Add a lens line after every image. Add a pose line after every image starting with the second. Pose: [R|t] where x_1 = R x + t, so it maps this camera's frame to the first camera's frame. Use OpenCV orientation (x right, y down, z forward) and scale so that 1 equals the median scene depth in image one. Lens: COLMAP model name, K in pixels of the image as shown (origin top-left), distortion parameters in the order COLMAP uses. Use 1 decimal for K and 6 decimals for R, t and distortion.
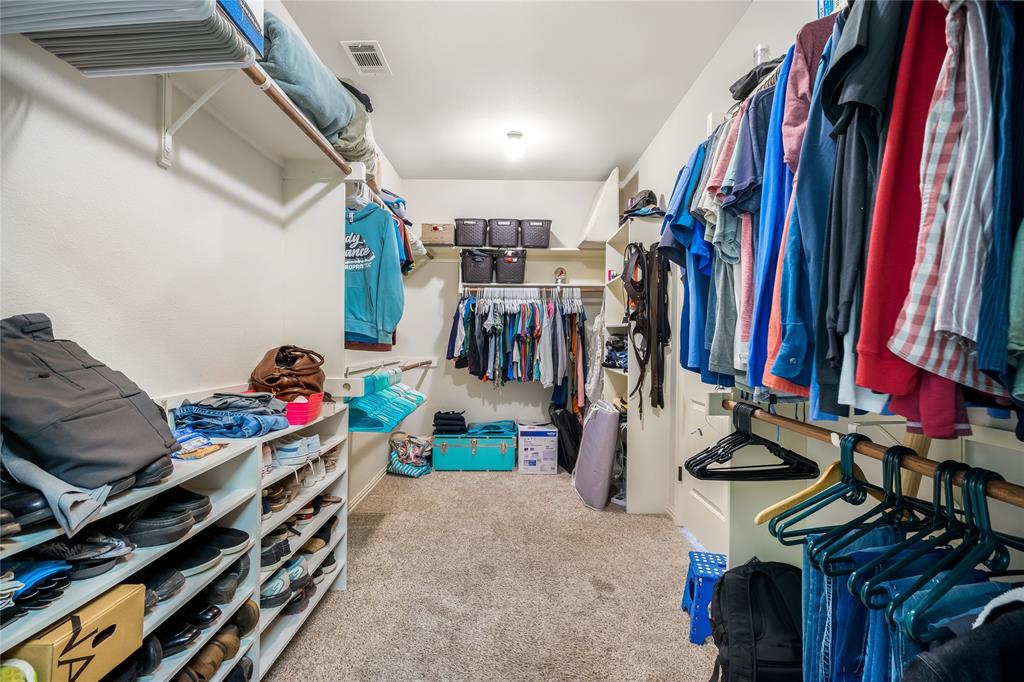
lens RADIAL K [[473.1, 0, 514.6], [0, 473.1, 335.6], [0, 0, 1]] dist [-0.000239, -0.001193]
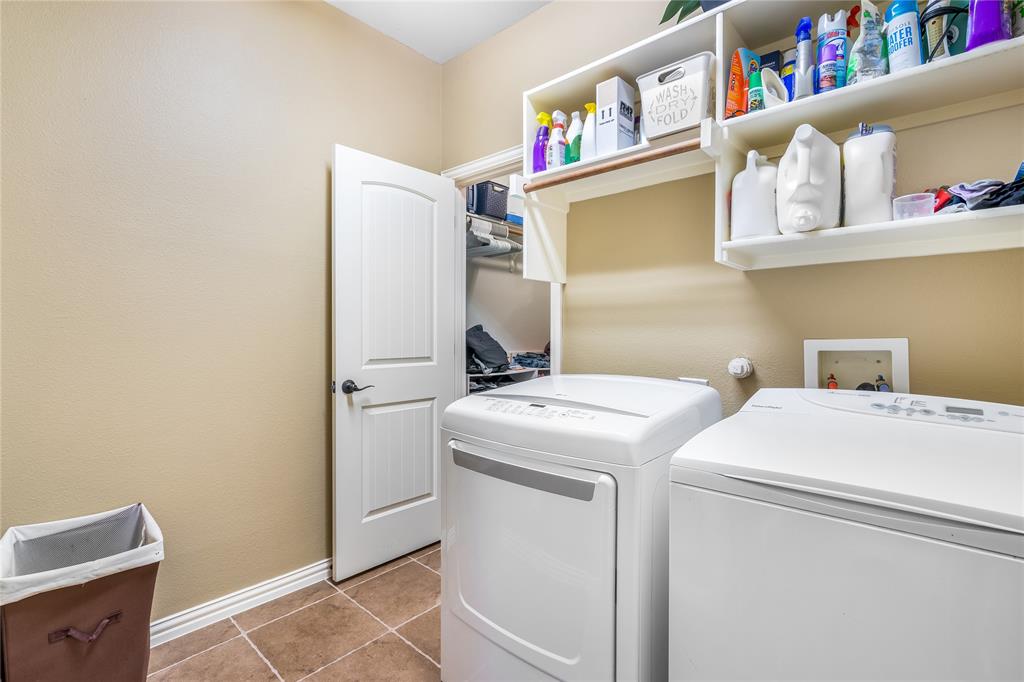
lens RADIAL K [[473.1, 0, 509.4], [0, 473.1, 336.4], [0, 0, 1]] dist [-0.000239, -0.001193]
pose [[0.740188, 0.006107, -0.672372, 1.205476], [-0.000132, 0.999960, 0.008937, 0.008262], [0.672400, -0.006526, 0.740159, -1.158548]]
